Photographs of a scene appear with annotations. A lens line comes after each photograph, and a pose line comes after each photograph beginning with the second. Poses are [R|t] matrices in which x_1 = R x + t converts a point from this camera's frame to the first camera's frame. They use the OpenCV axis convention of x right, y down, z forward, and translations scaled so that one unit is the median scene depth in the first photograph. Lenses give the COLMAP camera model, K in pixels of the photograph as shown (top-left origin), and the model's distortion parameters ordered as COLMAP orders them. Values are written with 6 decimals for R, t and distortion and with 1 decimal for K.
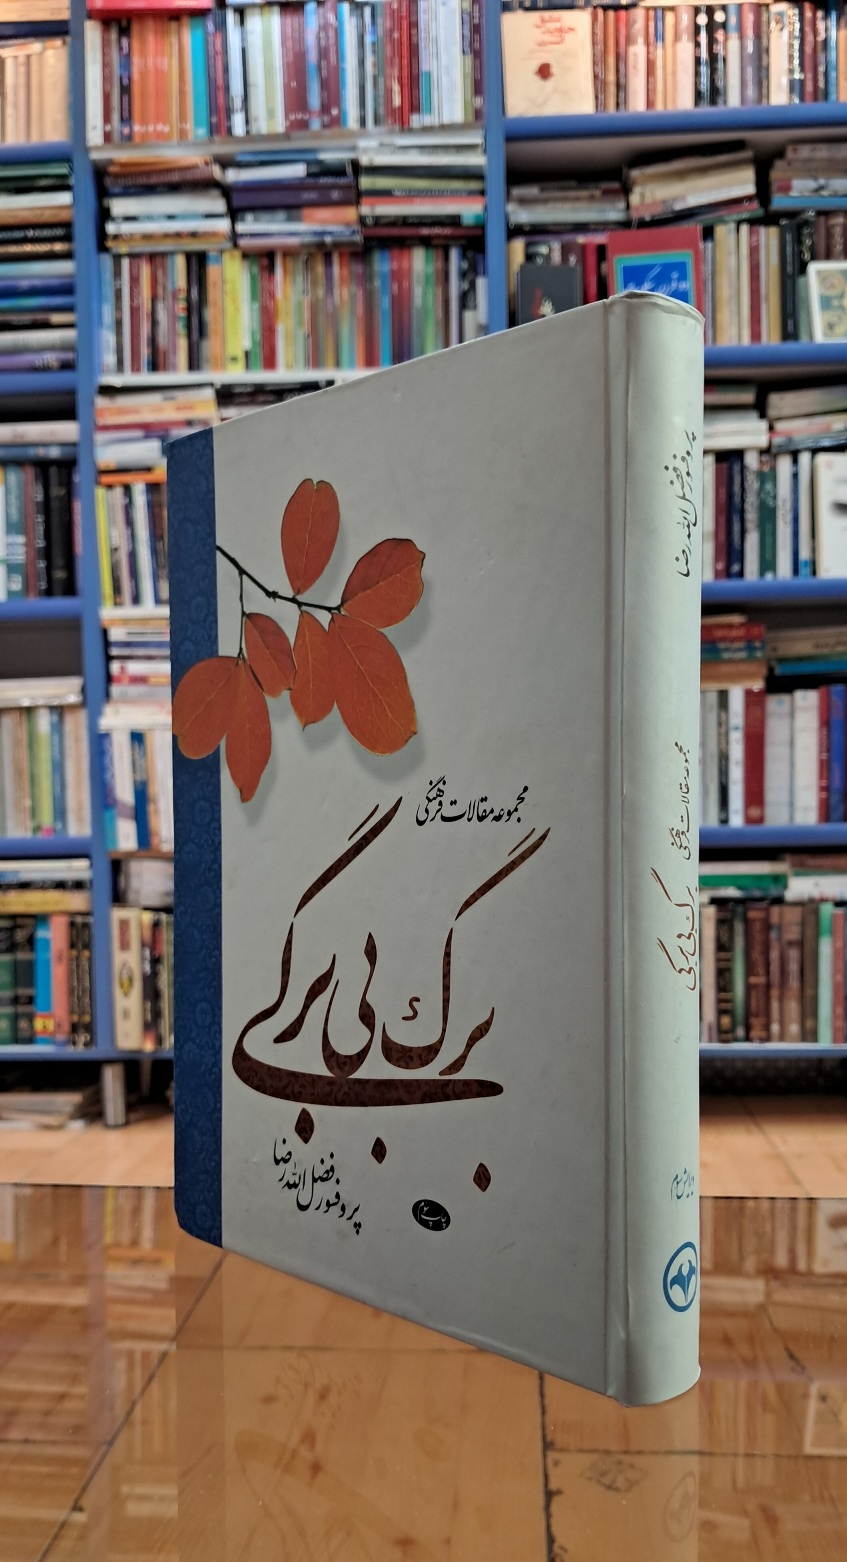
lens RADIAL K [[1375.4, 0, 429.5], [0, 1375.4, 800.9], [0, 0, 1]] dist [0.003099, -0.005247]
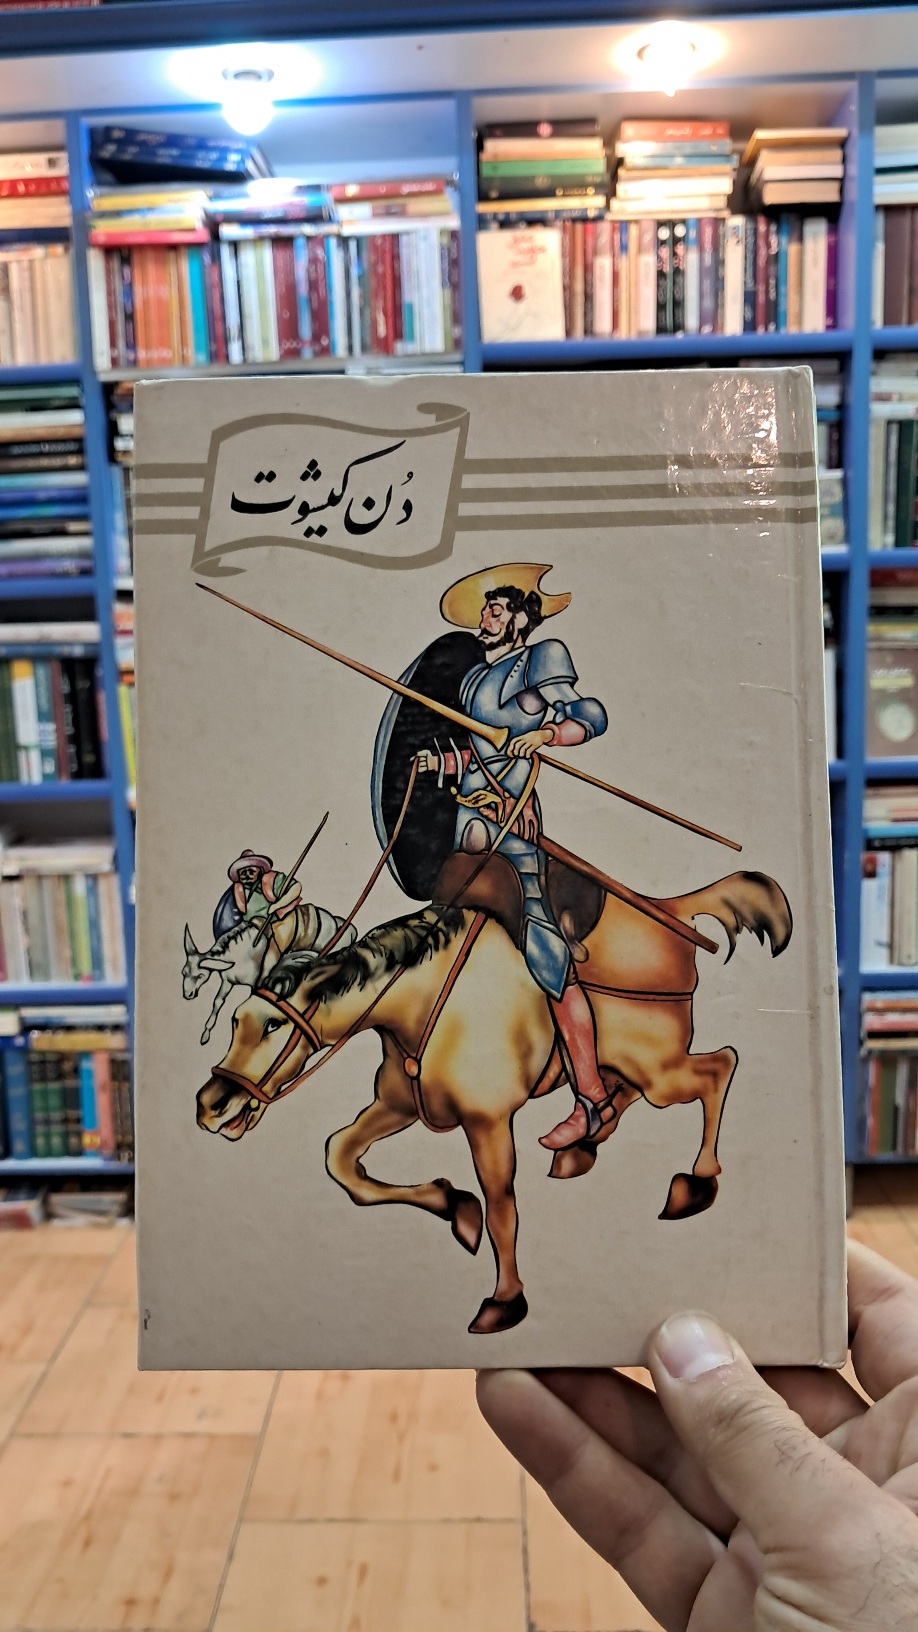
lens RADIAL K [[1378.7, 0, 433.4], [0, 1378.7, 827.2], [0, 0, 1]] dist [0.009142, 0.015557]
pose [[0.999599, -0.017336, 0.022374, -0.013737], [0.014129, 0.990573, 0.136258, -0.260022], [-0.024525, -0.135887, 0.990421, -0.128268]]
